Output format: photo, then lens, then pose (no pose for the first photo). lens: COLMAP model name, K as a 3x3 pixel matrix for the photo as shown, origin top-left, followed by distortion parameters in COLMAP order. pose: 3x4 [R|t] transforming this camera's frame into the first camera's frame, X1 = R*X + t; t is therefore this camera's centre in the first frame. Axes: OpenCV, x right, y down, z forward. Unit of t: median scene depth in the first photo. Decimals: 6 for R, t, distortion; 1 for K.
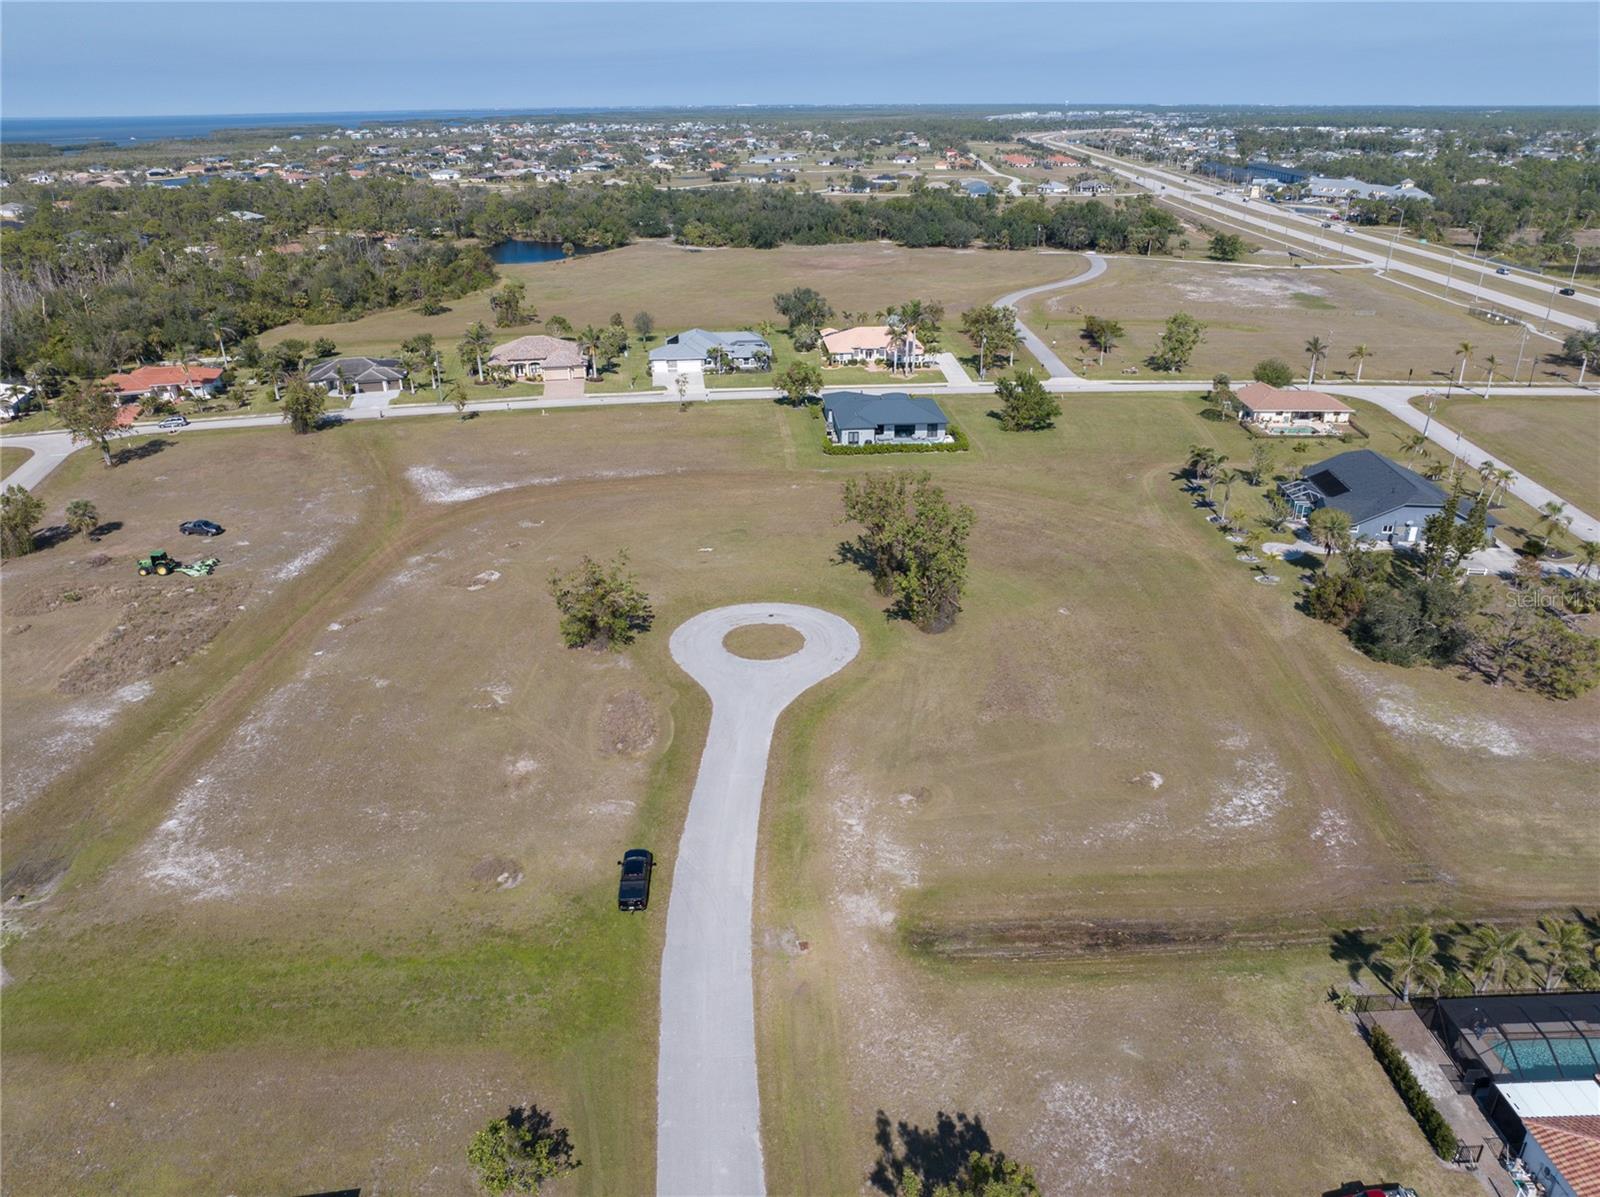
lens RADIAL K [[1130.5, 0, 800.0], [0, 1130.5, 589.5], [0, 0, 1]] dist [-0.032838, -0.004376]
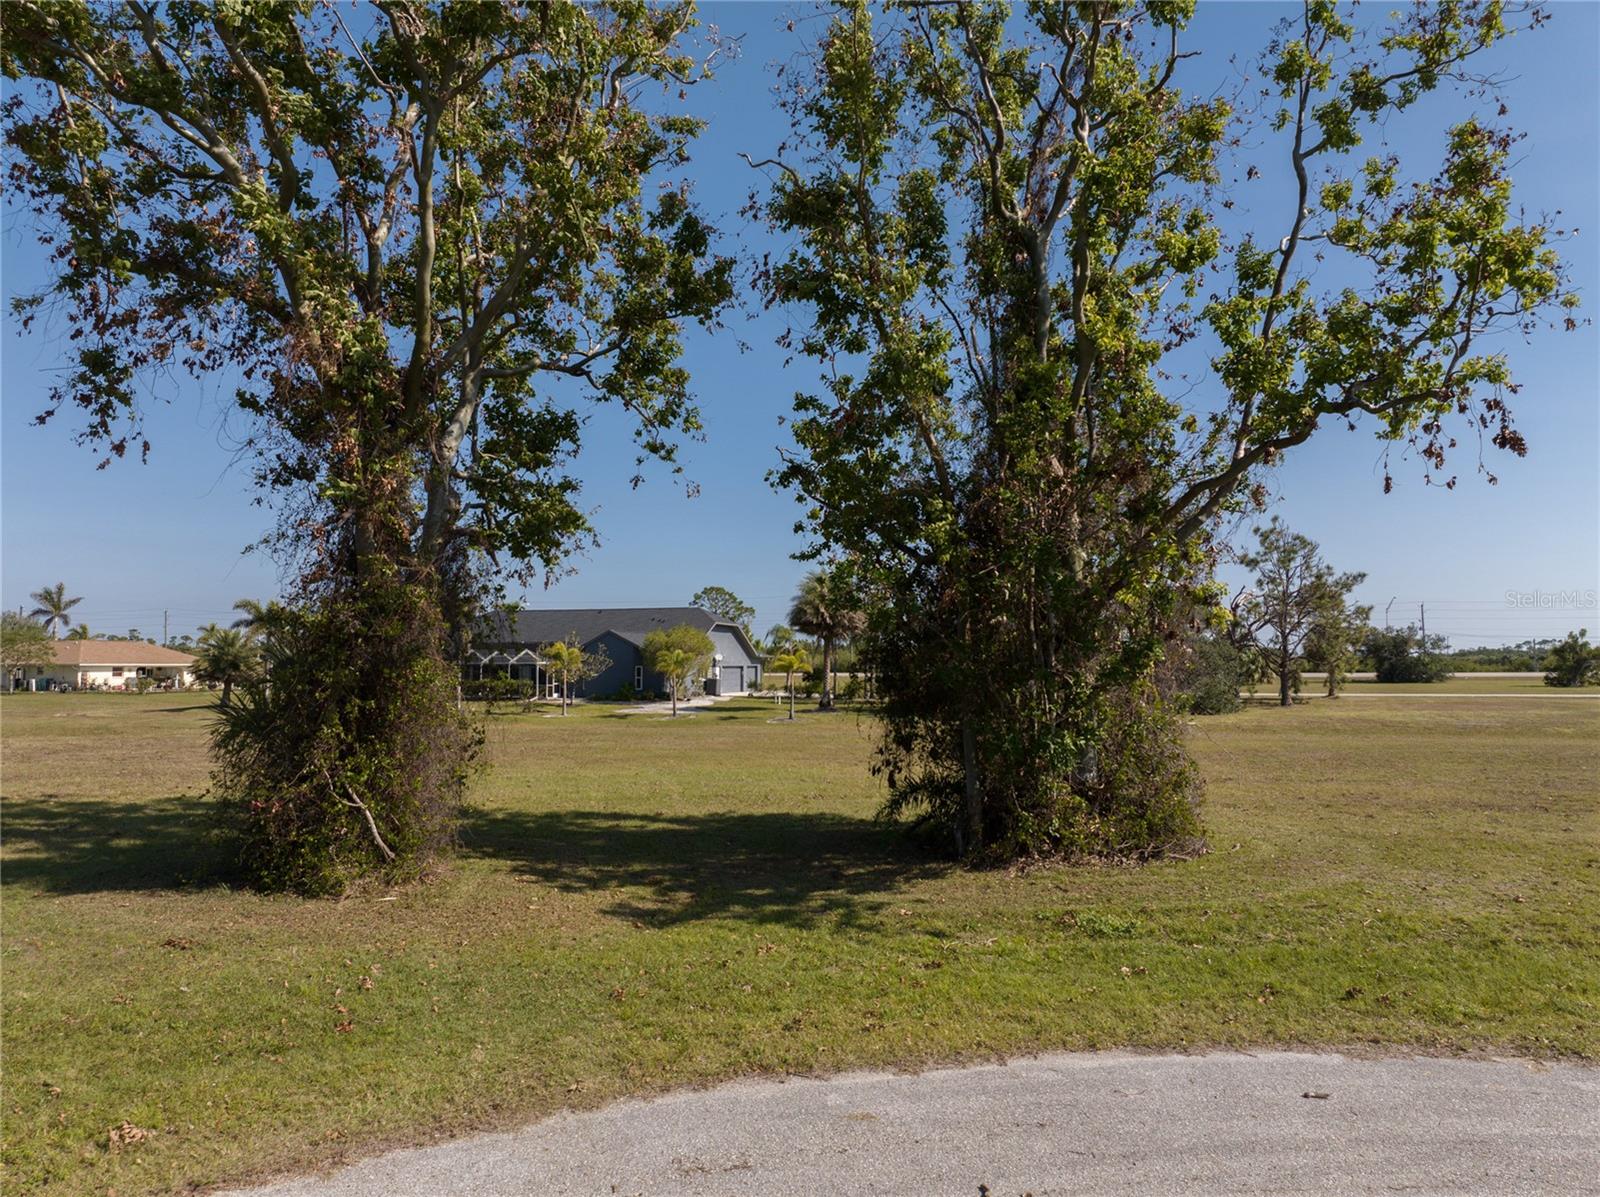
lens RADIAL K [[1124.4, 0, 802.8], [0, 1124.4, 603.0], [0, 0, 1]] dist [-0.036747, -0.003097]
pose [[0.199332, 0.061260, 0.978015, -0.013770], [0.390248, 0.910525, -0.136570, 0.008461], [-0.898873, 0.408891, 0.157590, 0.657849]]
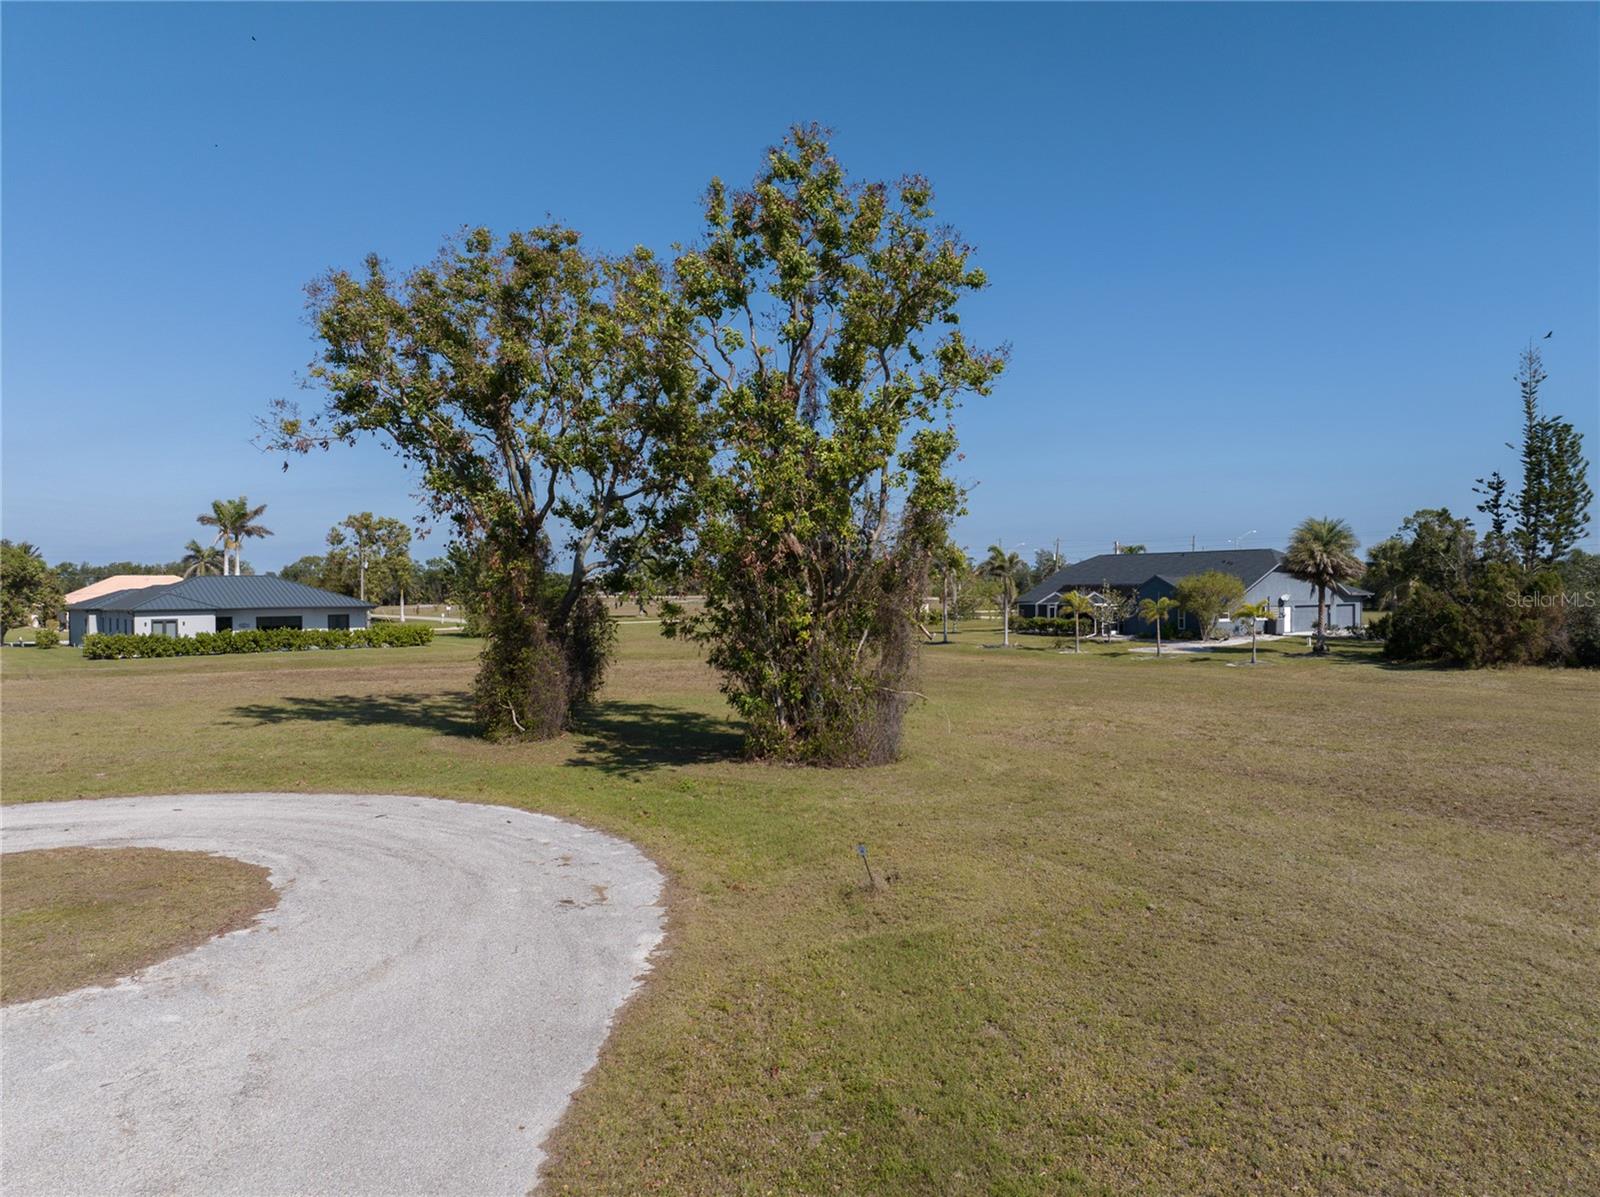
lens RADIAL K [[1130.5, 0, 800.0], [0, 1130.5, 589.5], [0, 0, 1]] dist [-0.032838, -0.004376]
pose [[0.795349, -0.001496, 0.606151, -0.018416], [0.245209, 0.915314, -0.319488, 0.049070], [-0.554340, 0.402738, 0.728361, 0.541546]]
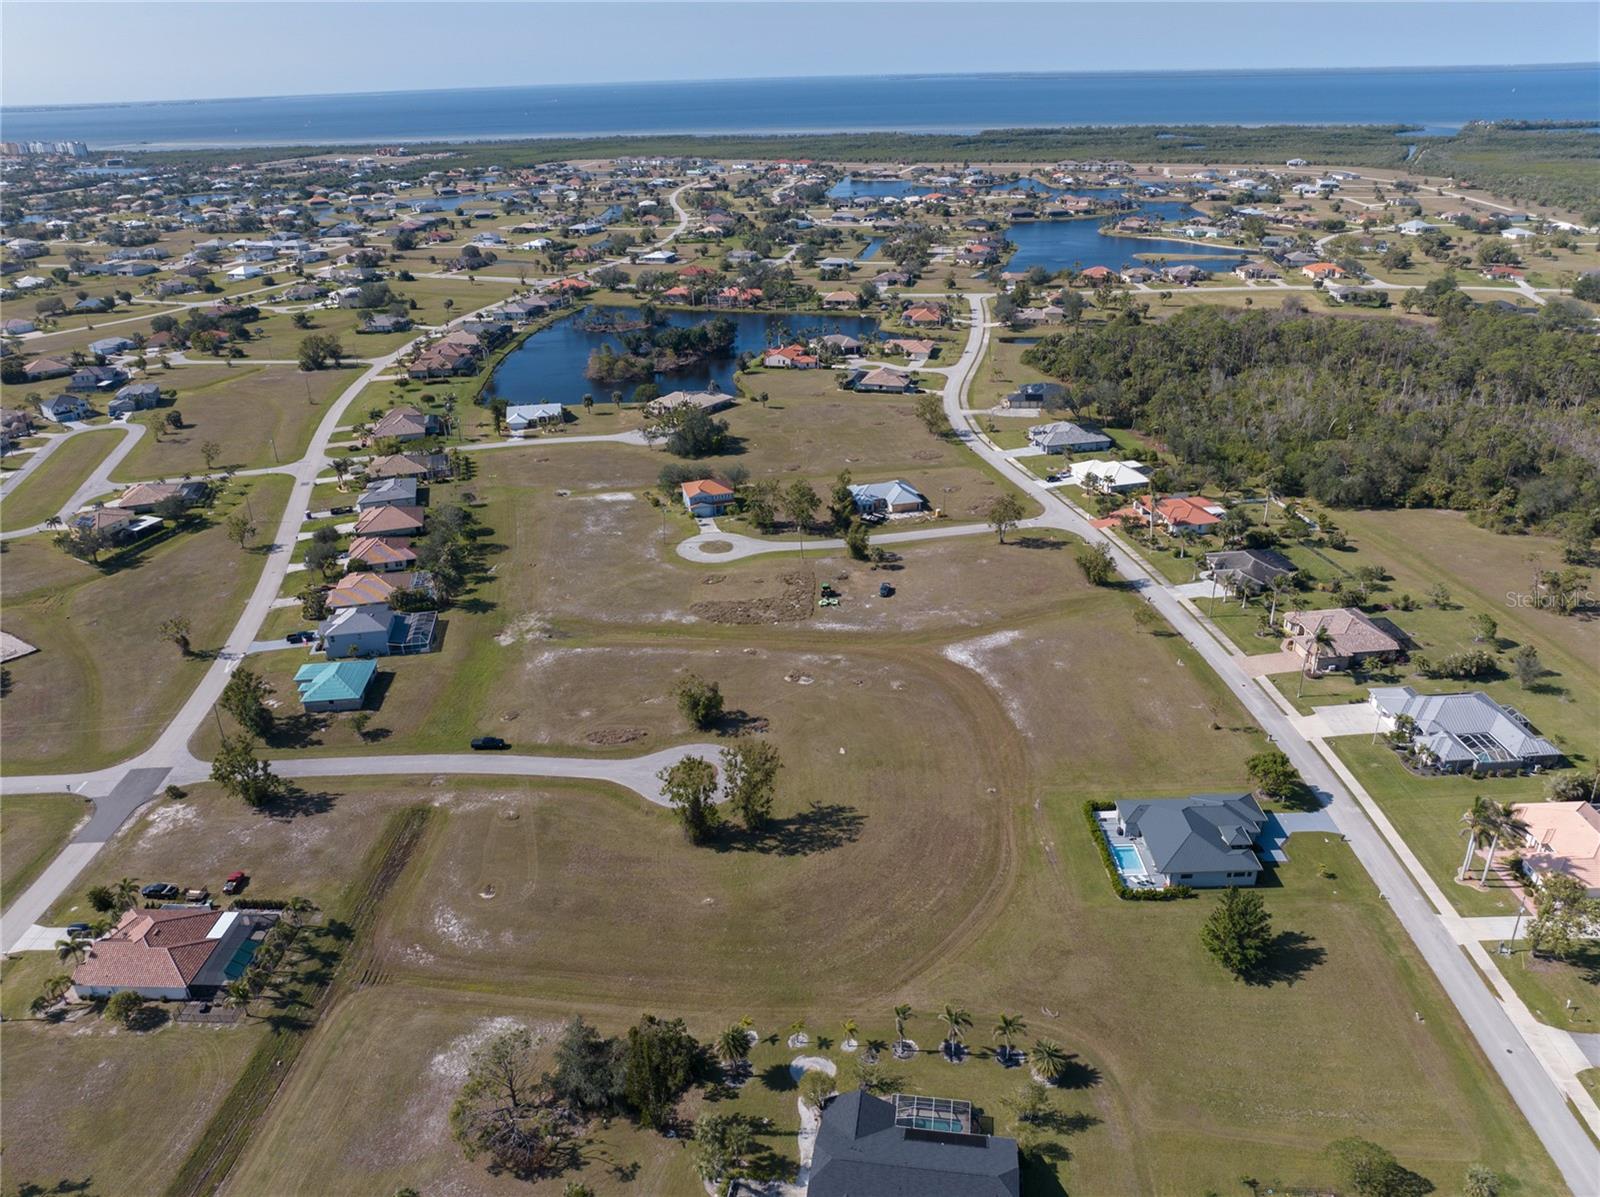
lens RADIAL K [[1130.5, 0, 800.0], [0, 1130.5, 589.5], [0, 0, 1]] dist [-0.032838, -0.004376]
pose [[-0.064979, 0.429258, -0.900841, 0.877149], [-0.375183, 0.826004, 0.420660, -0.614087], [0.924670, 0.365315, 0.107378, 0.559189]]
